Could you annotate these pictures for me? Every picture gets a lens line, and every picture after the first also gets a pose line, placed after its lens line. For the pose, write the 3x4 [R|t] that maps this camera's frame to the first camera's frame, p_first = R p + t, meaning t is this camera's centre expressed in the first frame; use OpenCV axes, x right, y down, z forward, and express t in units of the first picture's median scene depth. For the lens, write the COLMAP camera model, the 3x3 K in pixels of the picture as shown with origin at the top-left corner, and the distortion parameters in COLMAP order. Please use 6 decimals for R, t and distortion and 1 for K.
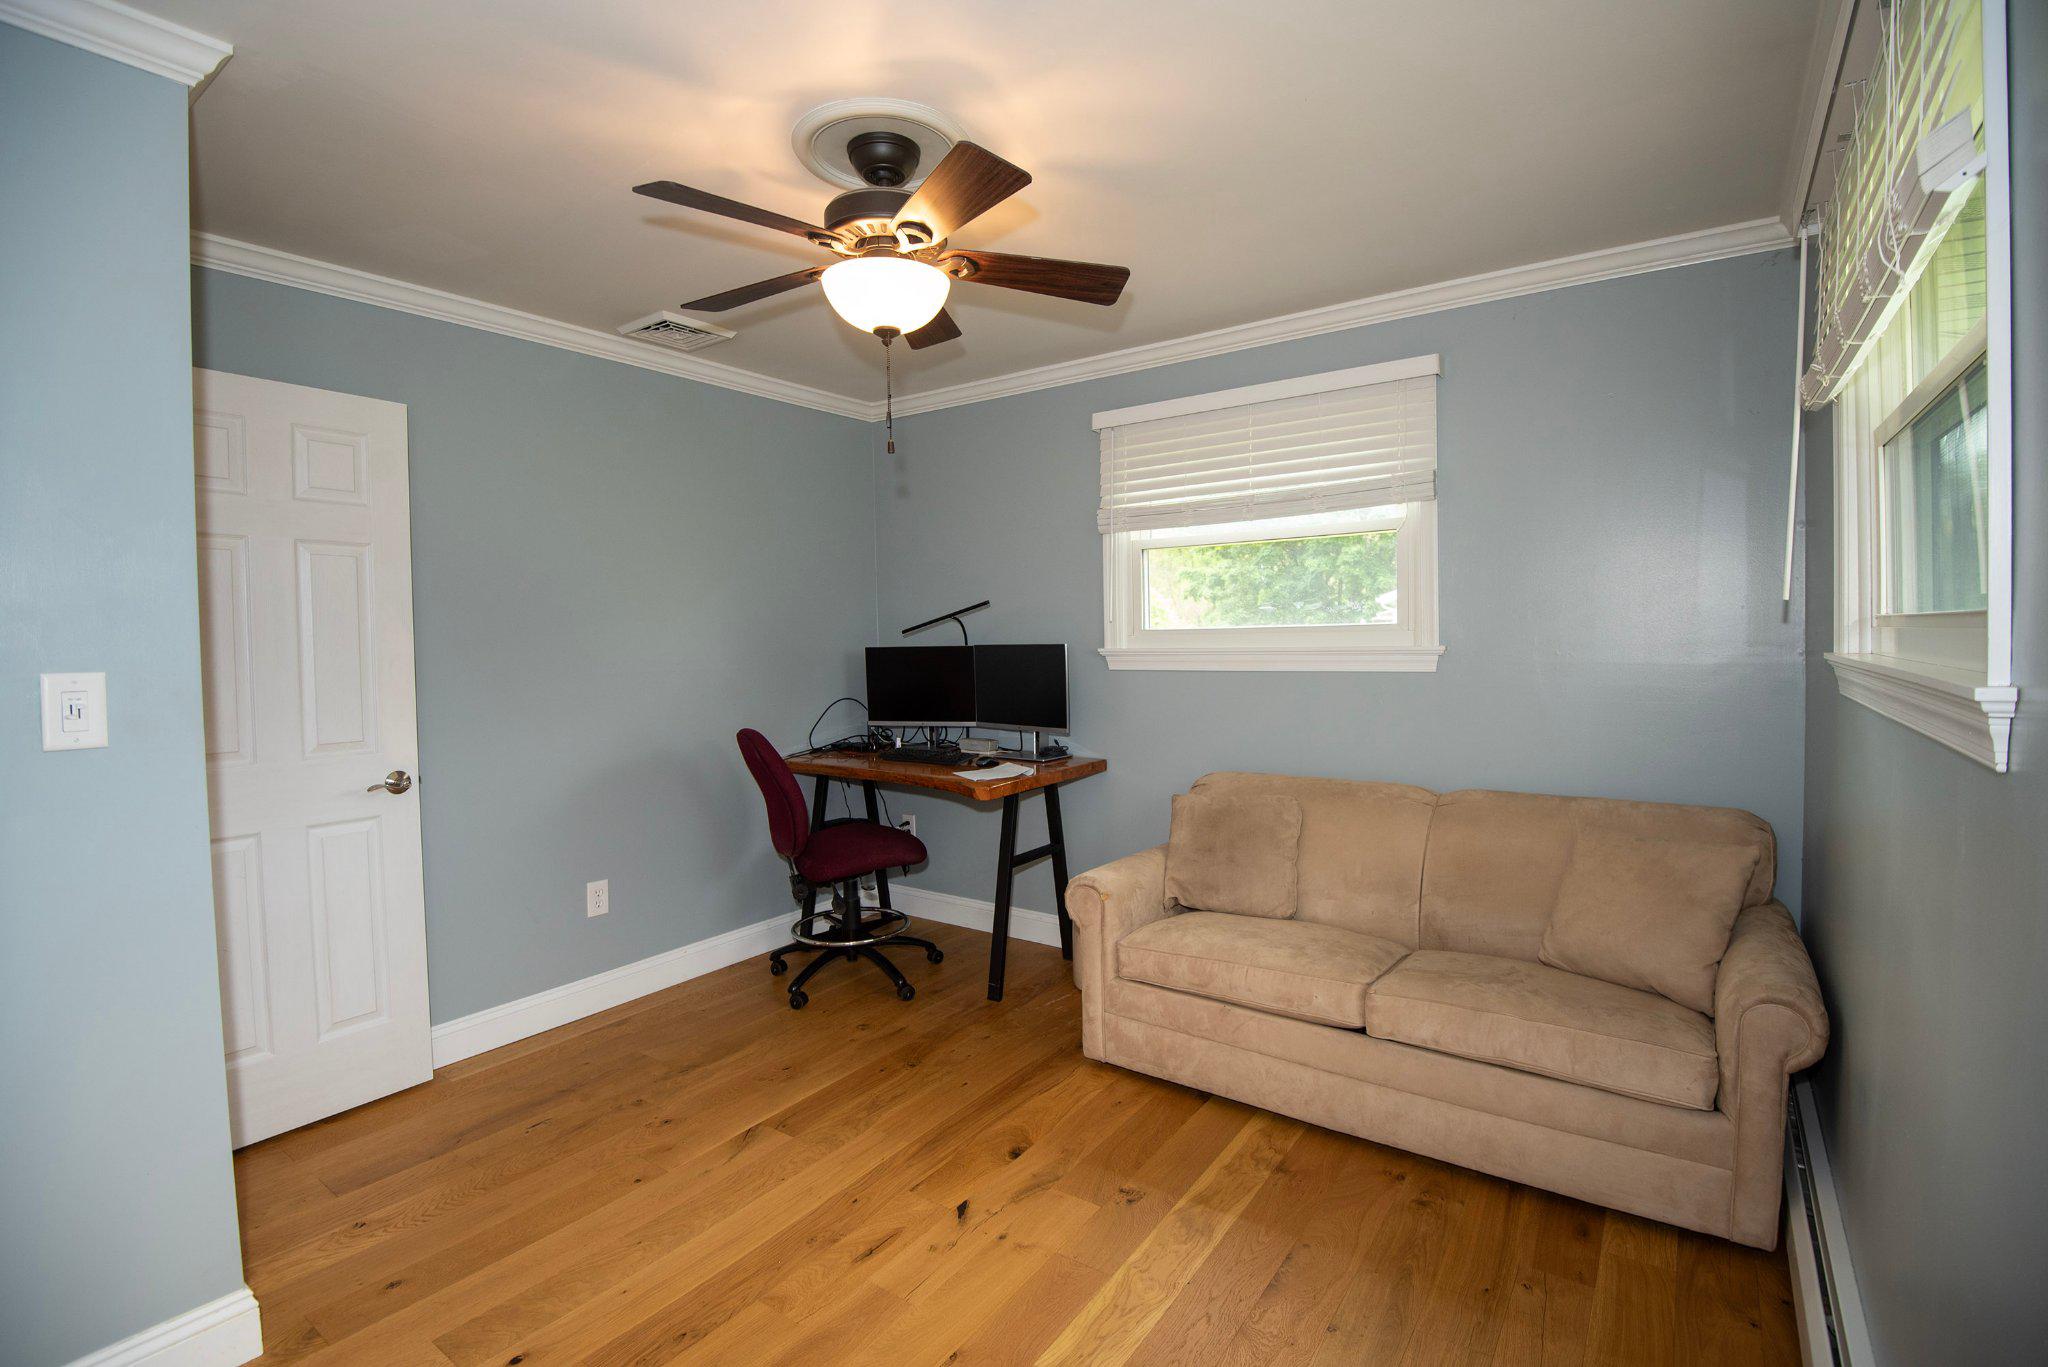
lens RADIAL K [[937.8, 0, 1021.9], [0, 937.8, 664.2], [0, 0, 1]] dist [-0.000054, -0.018538]
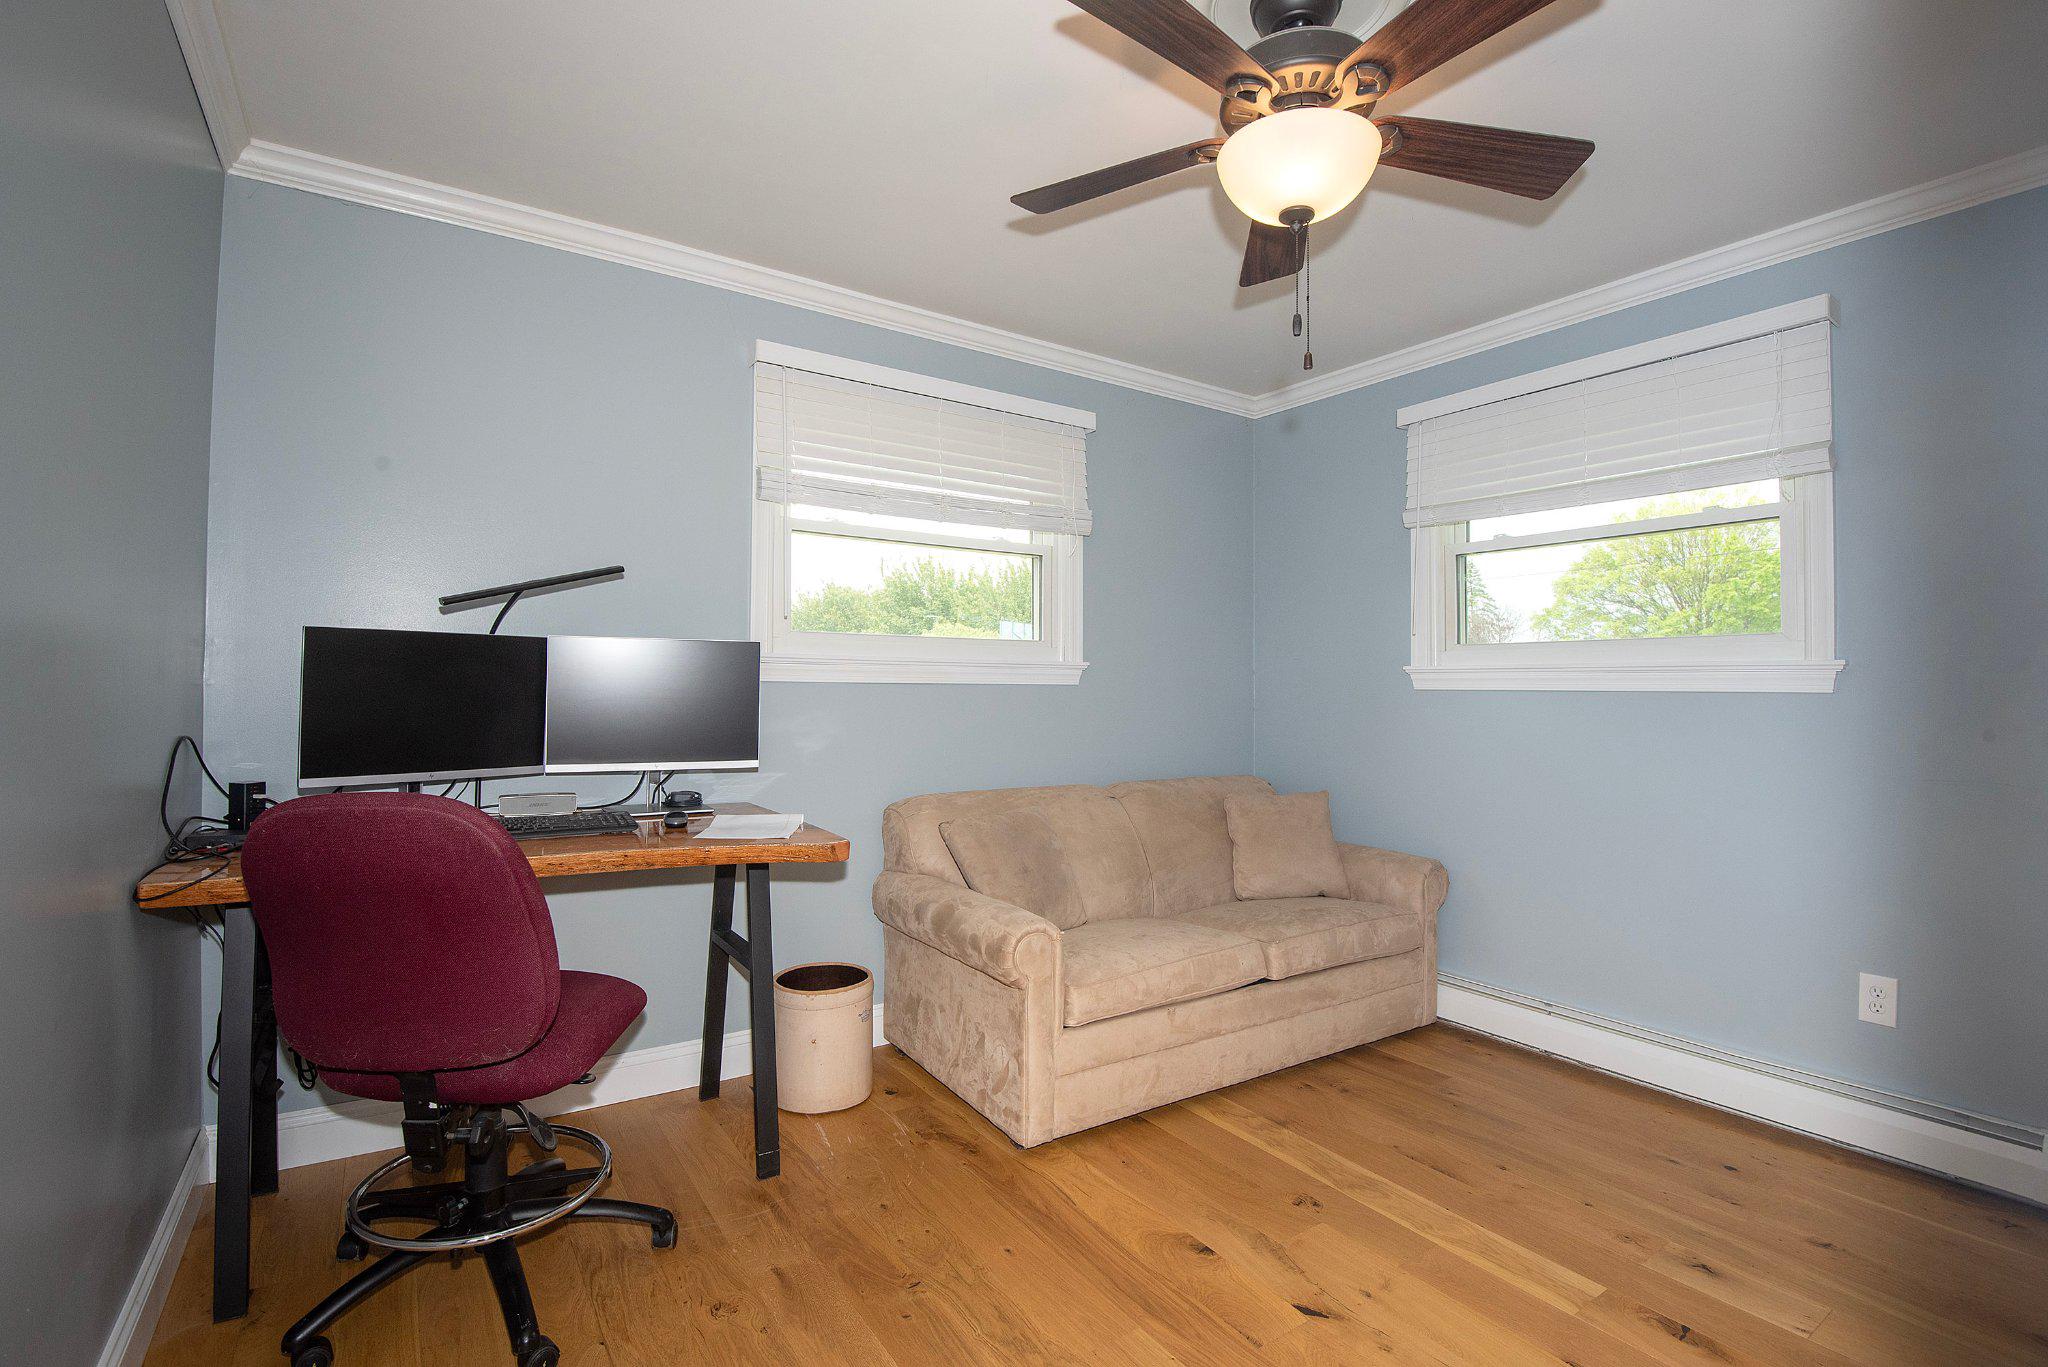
lens RADIAL K [[955.9, 0, 1024.0], [0, 955.9, 683.5], [0, 0, 1]] dist [-0.000206, -0.020143]
pose [[0.330671, 0.015592, 0.943617, -0.878030], [-0.011016, 0.999859, -0.012661, 0.023219], [-0.943682, -0.006209, 0.330796, 0.868362]]
